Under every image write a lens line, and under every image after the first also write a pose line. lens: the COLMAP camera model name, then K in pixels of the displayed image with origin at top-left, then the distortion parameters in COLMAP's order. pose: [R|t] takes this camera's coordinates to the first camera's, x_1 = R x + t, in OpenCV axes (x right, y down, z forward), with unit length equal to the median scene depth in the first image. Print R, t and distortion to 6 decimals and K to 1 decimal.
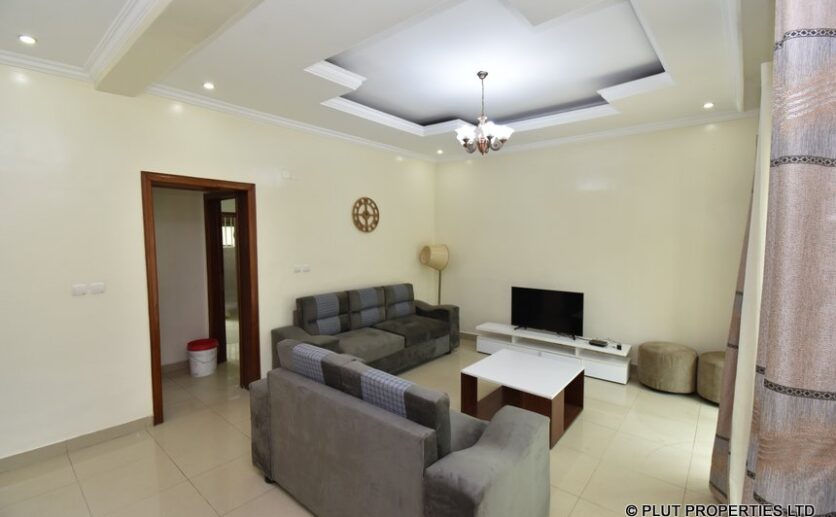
lens RADIAL K [[368.9, 0, 416.1], [0, 368.9, 259.6], [0, 0, 1]] dist [0.001277, -0.002854]
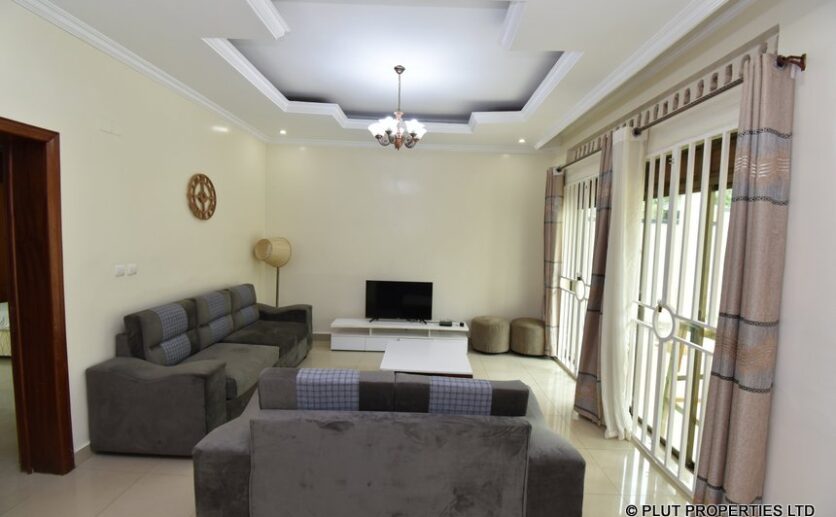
lens RADIAL K [[368.9, 0, 416.4], [0, 368.9, 259.1], [0, 0, 1]] dist [0.001277, -0.002854]
pose [[0.770868, -0.019233, 0.636704, -0.312900], [0.009035, 0.999774, 0.019261, -0.004164], [-0.636931, -0.009095, 0.770867, 0.142393]]
